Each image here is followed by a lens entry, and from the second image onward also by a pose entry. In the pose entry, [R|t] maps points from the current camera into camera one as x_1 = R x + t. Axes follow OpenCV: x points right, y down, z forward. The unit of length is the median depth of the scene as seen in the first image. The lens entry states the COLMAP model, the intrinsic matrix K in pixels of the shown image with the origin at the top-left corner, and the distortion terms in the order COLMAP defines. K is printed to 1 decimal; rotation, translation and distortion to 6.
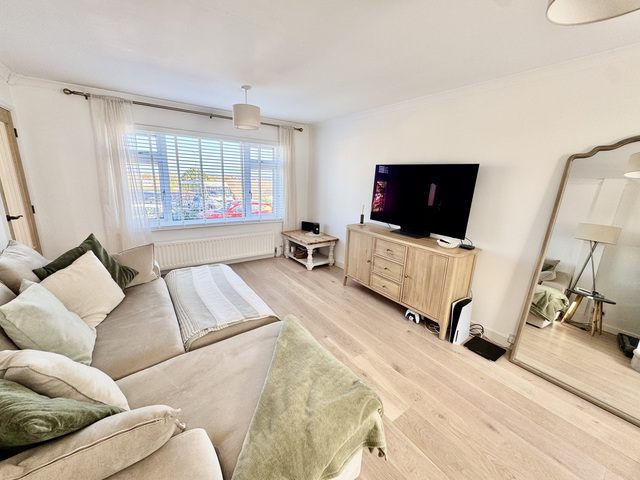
lens RADIAL K [[256.1, 0, 318.9], [0, 256.1, 238.3], [0, 0, 1]] dist [0.000009, 0.000537]
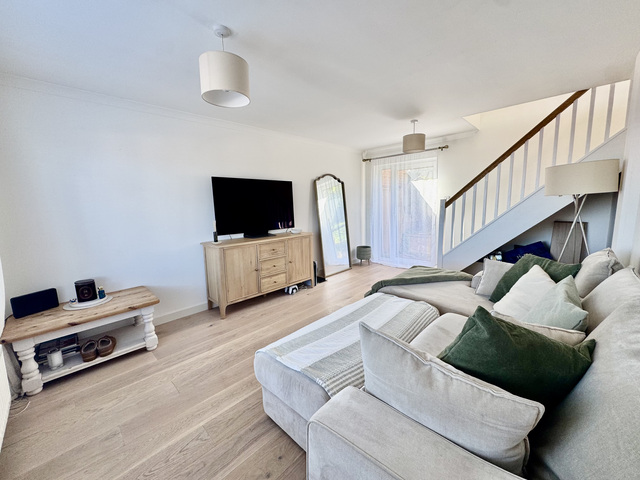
lens RADIAL K [[256.1, 0, 319.9], [0, 256.1, 240.9], [0, 0, 1]] dist [0.000009, 0.000537]
pose [[-0.186602, -0.178813, 0.966026, -0.846068], [0.253696, 0.941176, 0.223219, -0.189026], [-0.949114, 0.286729, -0.130261, 0.882621]]
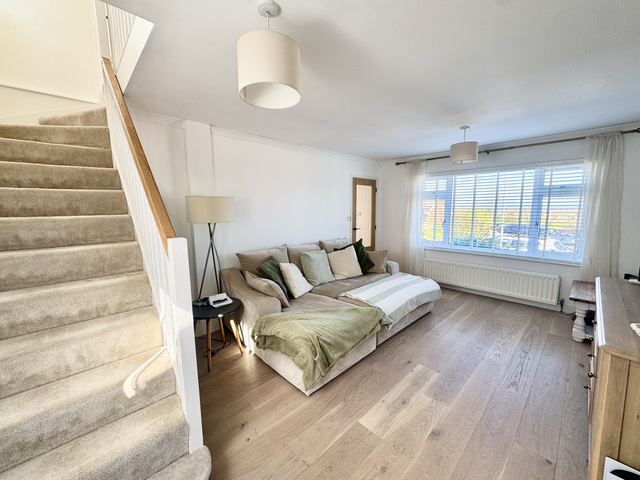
lens RADIAL K [[256.1, 0, 318.9], [0, 256.1, 238.4], [0, 0, 1]] dist [0.000009, 0.000537]
pose [[0.144254, 0.078169, -0.986448, 0.673972], [-0.219684, 0.974528, 0.045098, -0.022941], [0.964847, 0.210201, 0.157752, 0.274314]]
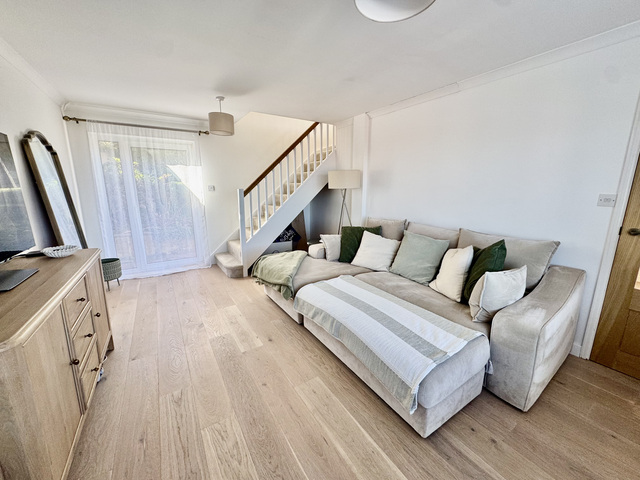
lens RADIAL K [[256.1, 0, 319.9], [0, 256.1, 238.9], [0, 0, 1]] dist [0.000009, 0.000537]
pose [[-0.997850, -0.048924, 0.043621, -0.196965], [-0.025736, 0.904485, 0.425728, -0.267448], [-0.060283, 0.423690, -0.903799, 1.289999]]
